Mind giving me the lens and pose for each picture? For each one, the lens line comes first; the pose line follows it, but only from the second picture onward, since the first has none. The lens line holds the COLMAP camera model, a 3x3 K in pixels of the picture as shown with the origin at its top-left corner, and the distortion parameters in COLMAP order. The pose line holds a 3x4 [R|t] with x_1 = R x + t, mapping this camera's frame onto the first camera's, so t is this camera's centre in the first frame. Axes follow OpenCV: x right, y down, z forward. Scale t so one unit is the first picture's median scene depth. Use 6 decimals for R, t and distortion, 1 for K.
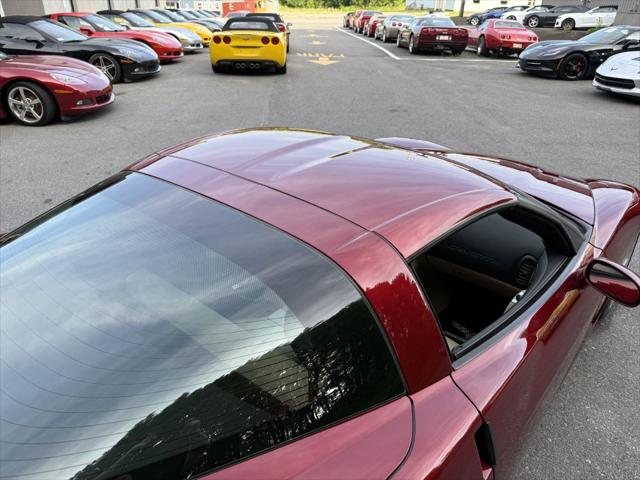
lens RADIAL K [[459.5, 0, 319.1], [0, 459.5, 241.8], [0, 0, 1]] dist [-0.008452, 0.000338]
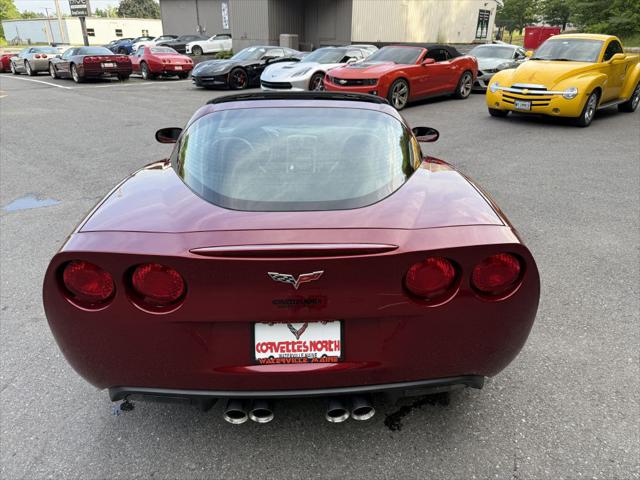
lens RADIAL K [[456.5, 0, 321.0], [0, 456.5, 239.1], [0, 0, 1]] dist [0.006543, -0.013688]
pose [[0.735786, -0.287326, 0.613239, -0.124444], [0.325021, 0.944251, 0.052447, 0.028902], [-0.594121, 0.160726, 0.788154, -0.036462]]
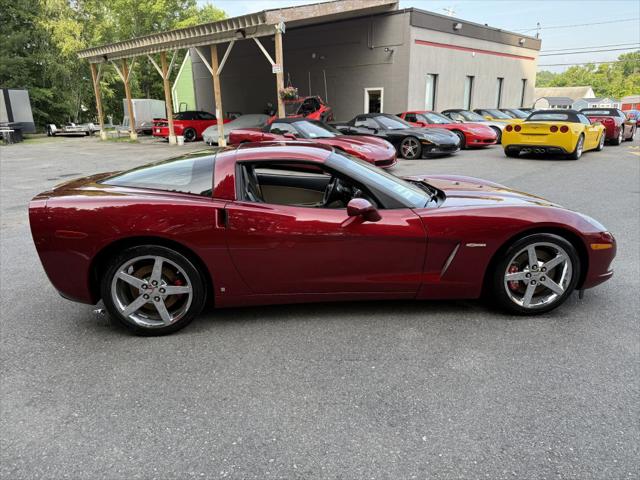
lens RADIAL K [[456.5, 0, 321.0], [0, 456.5, 239.1], [0, 0, 1]] dist [0.006543, -0.013688]
pose [[0.706722, 0.159140, -0.689361, 0.187931], [-0.294961, 0.951930, -0.082634, 0.038367], [0.643073, 0.261734, 0.719689, -0.035677]]
